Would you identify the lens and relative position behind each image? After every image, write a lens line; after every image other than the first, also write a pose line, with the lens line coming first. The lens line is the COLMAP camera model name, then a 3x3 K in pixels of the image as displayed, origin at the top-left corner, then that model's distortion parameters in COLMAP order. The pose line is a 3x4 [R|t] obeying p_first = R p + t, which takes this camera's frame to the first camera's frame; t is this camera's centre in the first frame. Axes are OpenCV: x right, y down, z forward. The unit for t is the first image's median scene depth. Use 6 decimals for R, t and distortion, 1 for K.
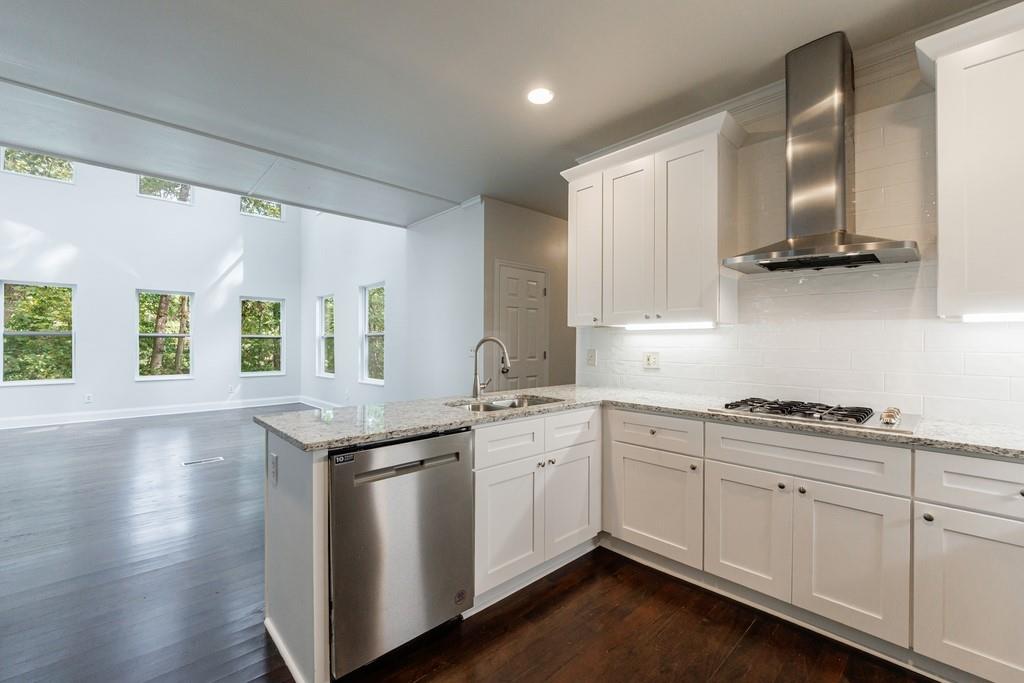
lens RADIAL K [[438.3, 0, 503.0], [0, 438.3, 339.2], [0, 0, 1]] dist [-0.003608, -0.000411]
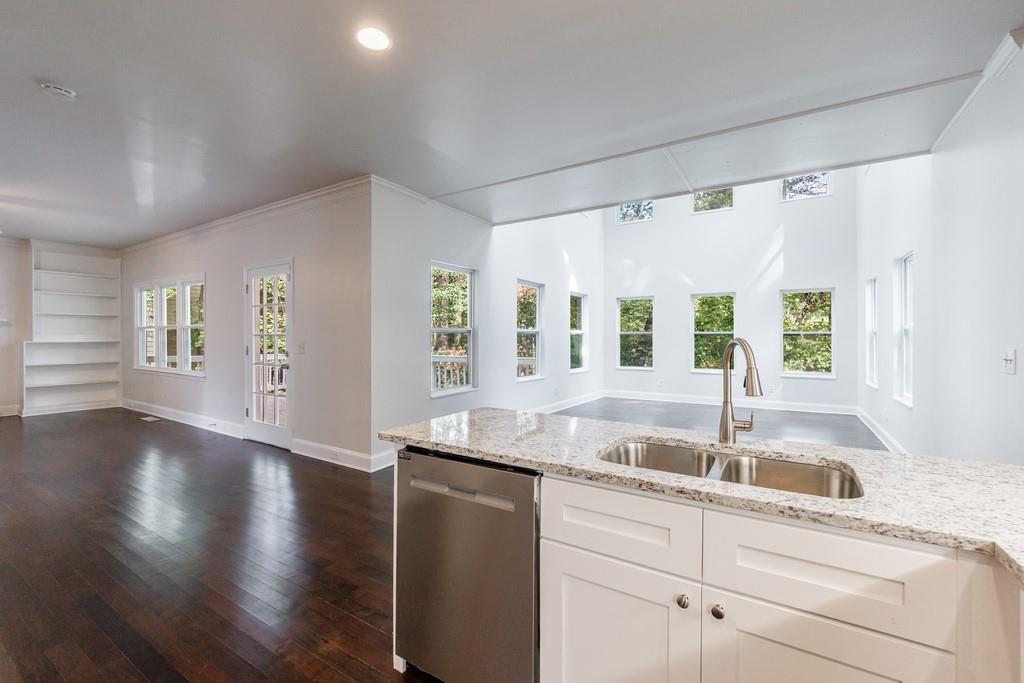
lens RADIAL K [[438.3, 0, 502.1], [0, 438.3, 338.6], [0, 0, 1]] dist [-0.003608, -0.000411]
pose [[0.244688, 0.002914, -0.969597, 0.175643], [0.007832, 0.999957, 0.004981, -0.004731], [0.969570, -0.008813, 0.244655, 0.229716]]
